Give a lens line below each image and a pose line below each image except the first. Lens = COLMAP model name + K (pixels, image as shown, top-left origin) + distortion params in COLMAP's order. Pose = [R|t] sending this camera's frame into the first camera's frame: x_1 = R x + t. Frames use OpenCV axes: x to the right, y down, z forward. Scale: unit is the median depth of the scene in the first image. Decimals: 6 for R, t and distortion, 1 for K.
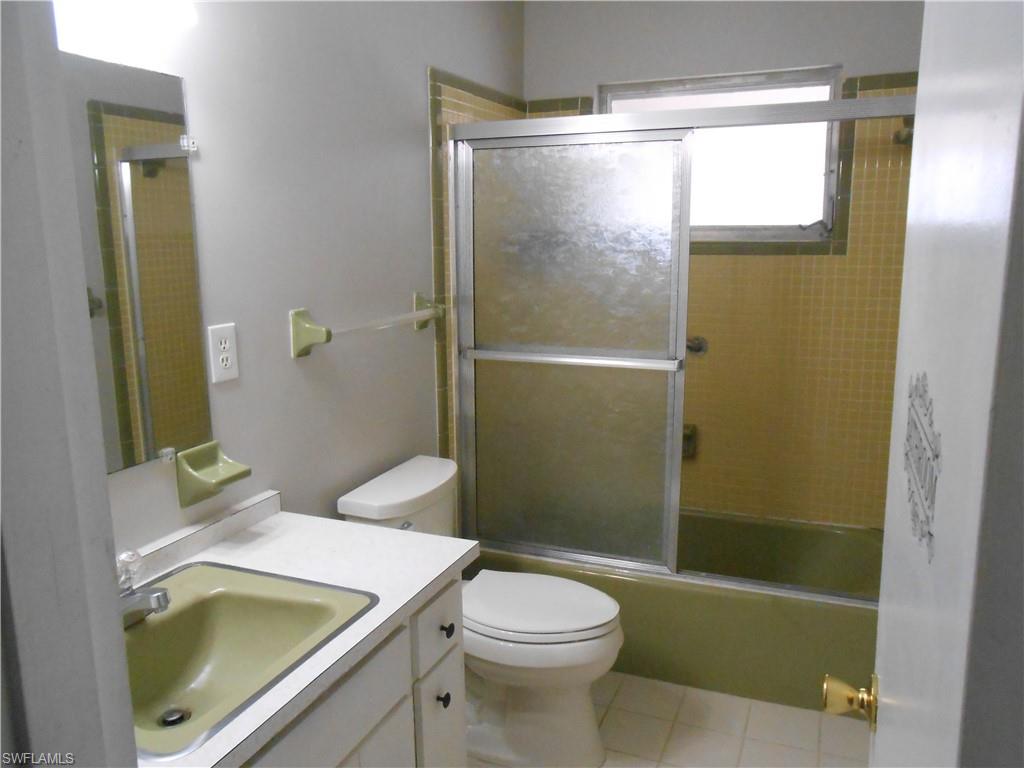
lens RADIAL K [[801.6, 0, 511.6], [0, 801.6, 381.6], [0, 0, 1]] dist [-0.052829, 0.091059]
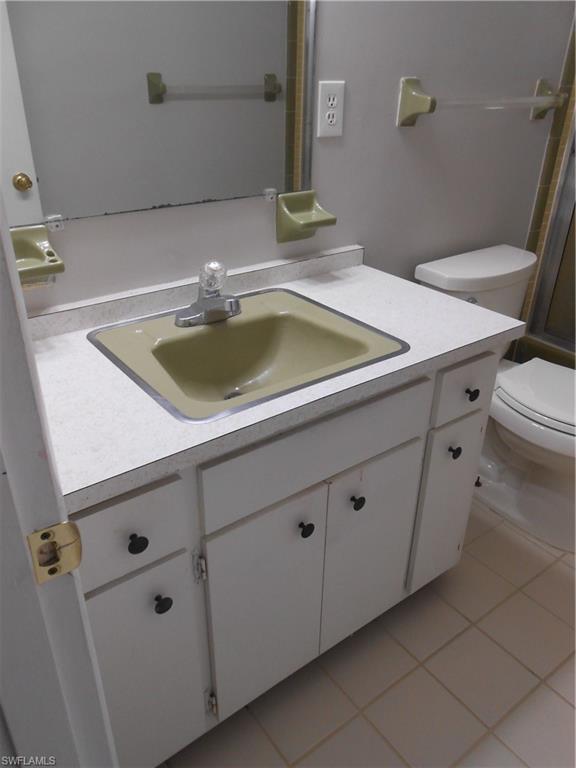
lens RADIAL K [[601.2, 0, 283.4], [0, 601.2, 387.6], [0, 0, 1]] dist [-0.052829, 0.091059]
pose [[0.859687, 0.262393, -0.438278, 0.033628], [-0.117597, 0.936603, 0.330069, 0.042080], [0.497100, -0.232216, 0.836043, 0.126678]]
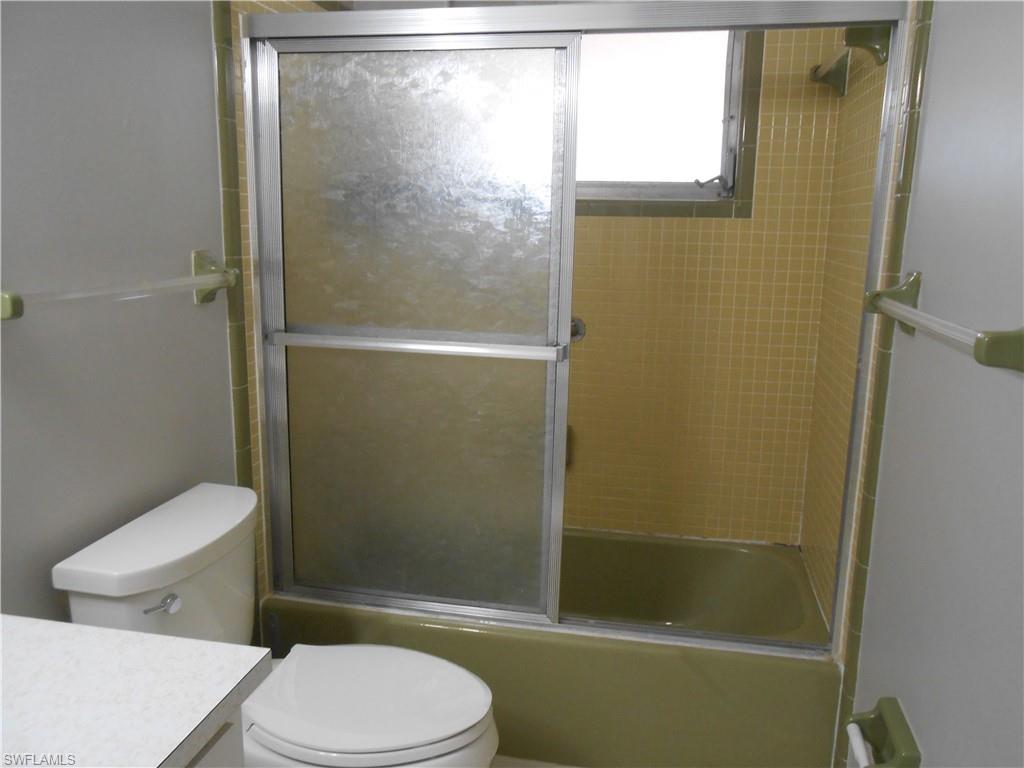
lens RADIAL K [[801.6, 0, 511.6], [0, 801.6, 381.6], [0, 0, 1]] dist [-0.052829, 0.091059]
pose [[0.980806, -0.011862, 0.194624, 0.015292], [0.008542, 0.999803, 0.017890, -0.007082], [-0.194798, -0.015884, 0.980715, 0.264044]]
